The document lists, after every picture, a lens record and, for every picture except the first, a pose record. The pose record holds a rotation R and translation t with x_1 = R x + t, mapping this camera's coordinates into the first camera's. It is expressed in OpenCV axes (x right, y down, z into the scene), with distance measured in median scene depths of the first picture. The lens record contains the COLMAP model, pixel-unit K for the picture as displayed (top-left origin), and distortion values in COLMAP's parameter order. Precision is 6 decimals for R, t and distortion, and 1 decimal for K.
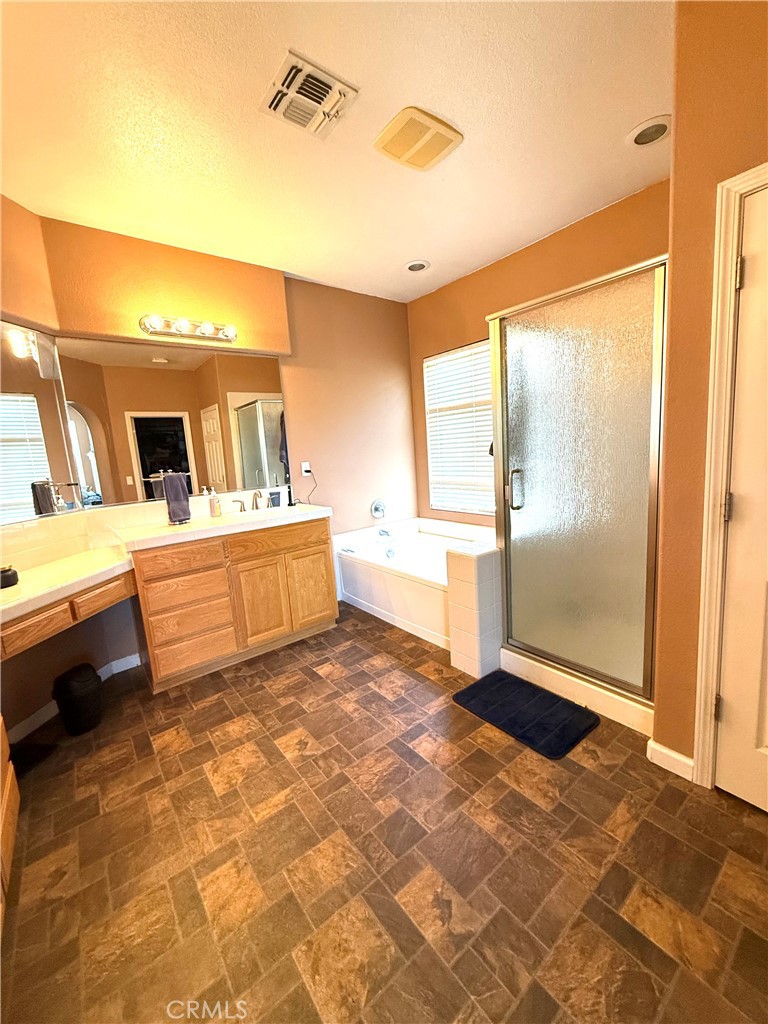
lens RADIAL K [[409.1, 0, 384.0], [0, 409.1, 509.5], [0, 0, 1]] dist [-0.003634, 0.000666]
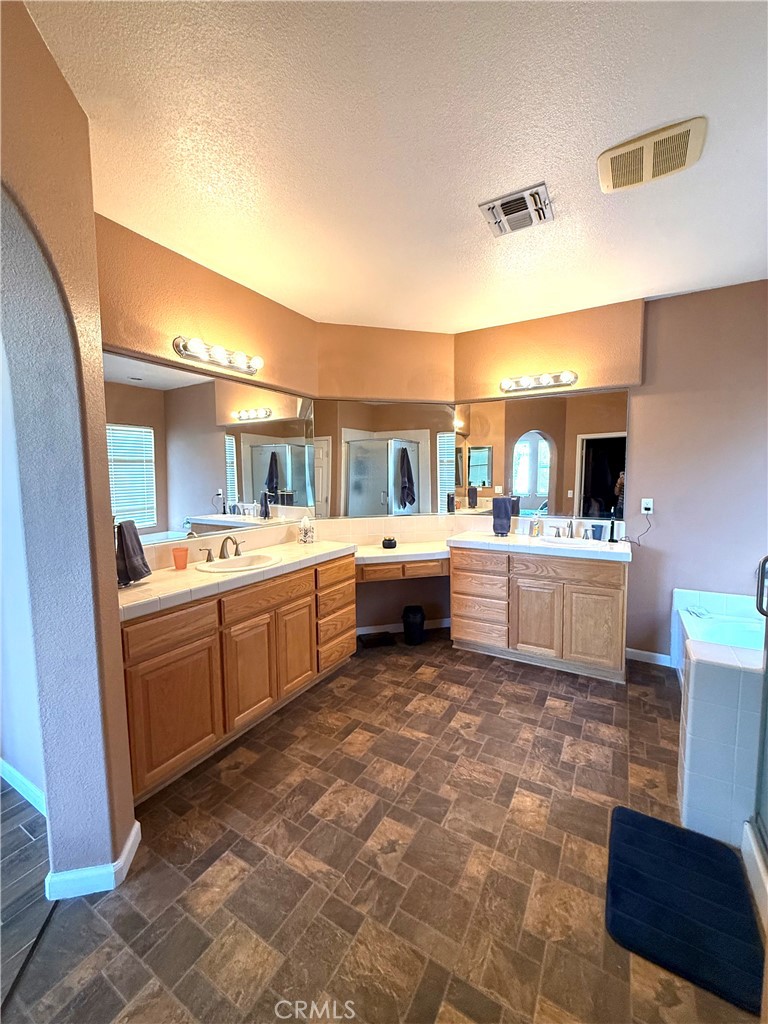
lens RADIAL K [[409.1, 0, 381.3], [0, 409.1, 508.9], [0, 0, 1]] dist [-0.003634, 0.000666]
pose [[0.357730, 0.138095, -0.923558, 0.762782], [-0.150829, 0.984564, 0.088795, -0.148532], [0.921564, 0.107535, 0.373037, 0.219603]]
